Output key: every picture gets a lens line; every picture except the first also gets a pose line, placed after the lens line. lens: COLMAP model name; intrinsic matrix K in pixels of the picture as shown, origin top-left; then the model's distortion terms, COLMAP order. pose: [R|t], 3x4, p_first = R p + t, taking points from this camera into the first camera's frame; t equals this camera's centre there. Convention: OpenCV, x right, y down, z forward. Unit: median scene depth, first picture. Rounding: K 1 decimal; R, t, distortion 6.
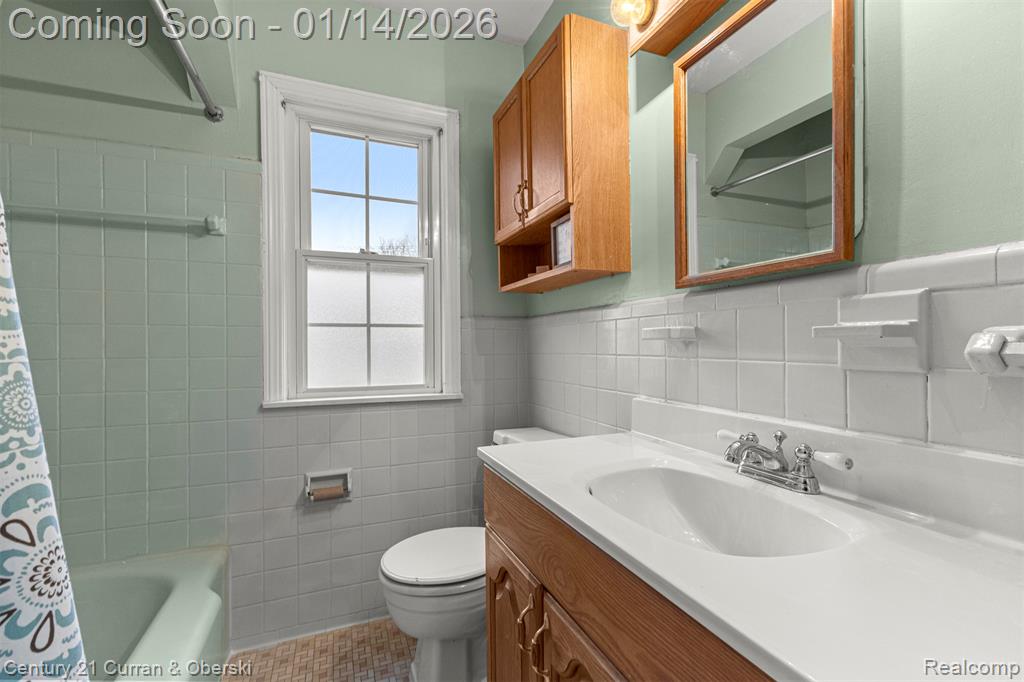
lens RADIAL K [[441.7, 0, 513.0], [0, 441.7, 344.8], [0, 0, 1]] dist [0.011729, -0.003428]
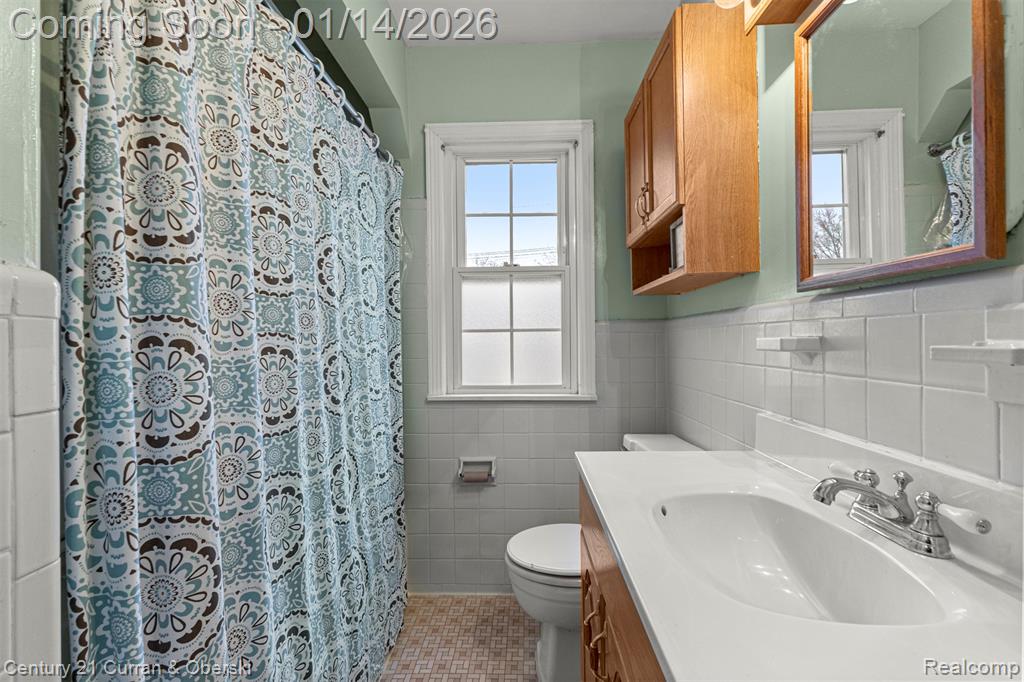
lens RADIAL K [[441.7, 0, 524.8], [0, 441.7, 339.7], [0, 0, 1]] dist [0.011729, -0.003428]
pose [[0.916397, -0.001115, -0.400269, 0.167109], [0.003649, 0.999978, 0.005569, -0.029978], [0.400254, -0.006564, 0.916381, -0.008571]]
